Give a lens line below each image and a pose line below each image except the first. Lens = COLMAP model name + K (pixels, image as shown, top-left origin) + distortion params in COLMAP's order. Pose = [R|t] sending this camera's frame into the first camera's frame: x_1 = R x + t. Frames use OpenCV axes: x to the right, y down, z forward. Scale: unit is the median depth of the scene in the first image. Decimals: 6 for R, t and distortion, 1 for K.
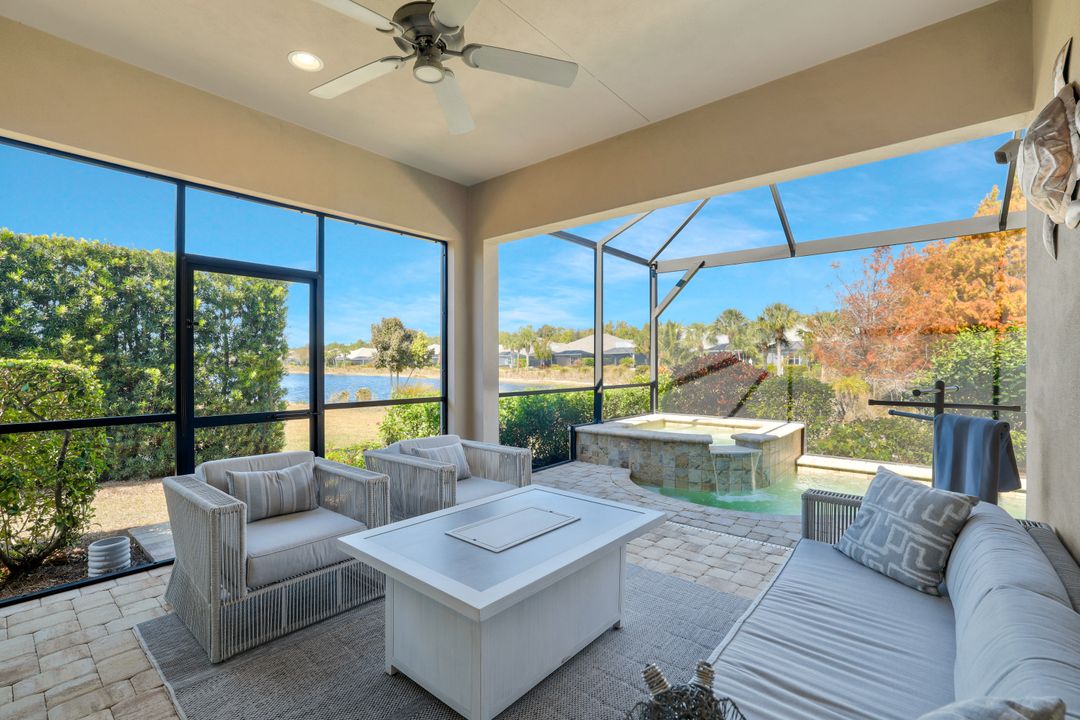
lens RADIAL K [[483.4, 0, 535.2], [0, 483.4, 366.3], [0, 0, 1]] dist [-0.036261, 0.012904]
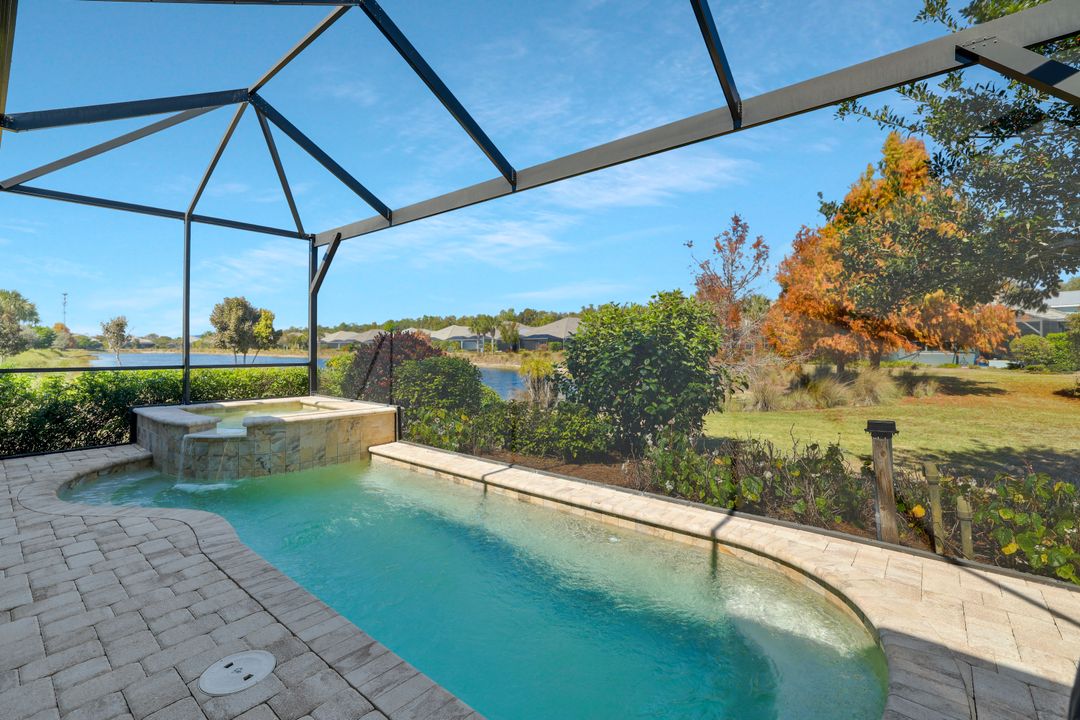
lens RADIAL K [[483.4, 0, 526.9], [0, 483.4, 352.6], [0, 0, 1]] dist [-0.036261, 0.012904]
pose [[0.999903, 0.005762, -0.012658, 0.673314], [-0.005710, 0.999975, 0.004136, 0.007486], [0.012681, -0.004064, 0.999911, 0.063165]]
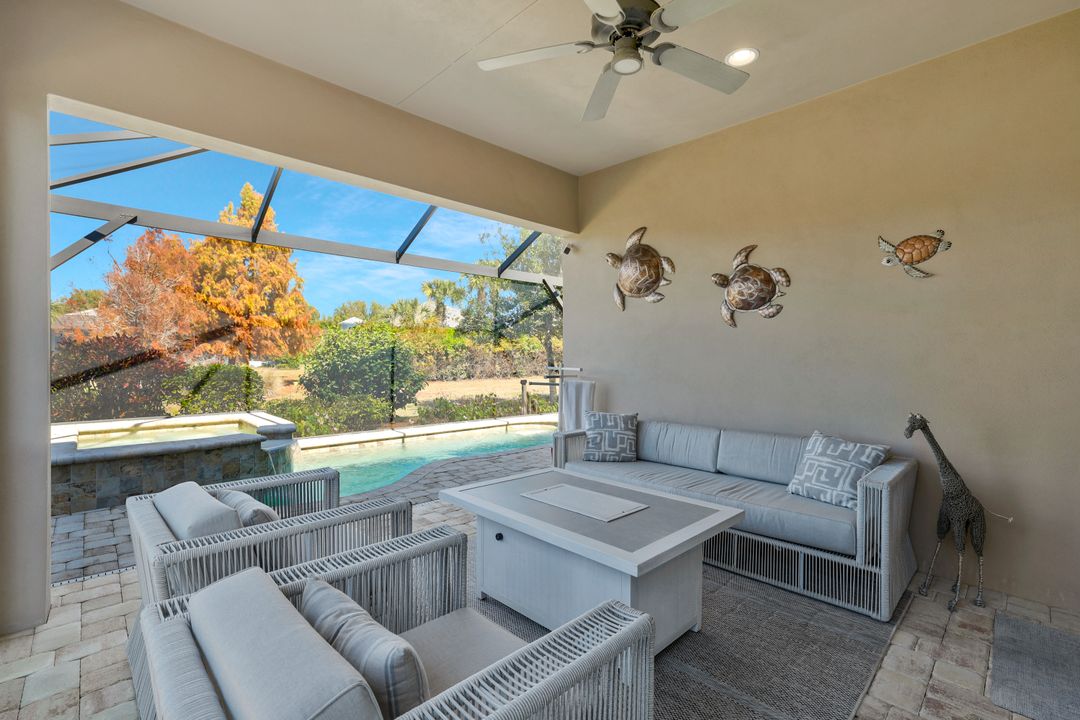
lens RADIAL K [[483.4, 0, 538.5], [0, 483.4, 352.2], [0, 0, 1]] dist [-0.036261, 0.012904]
pose [[0.110336, 0.008929, 0.993854, -0.302159], [-0.003604, 0.999957, -0.008584, 0.001641], [-0.993888, -0.002635, 0.110364, 0.261341]]
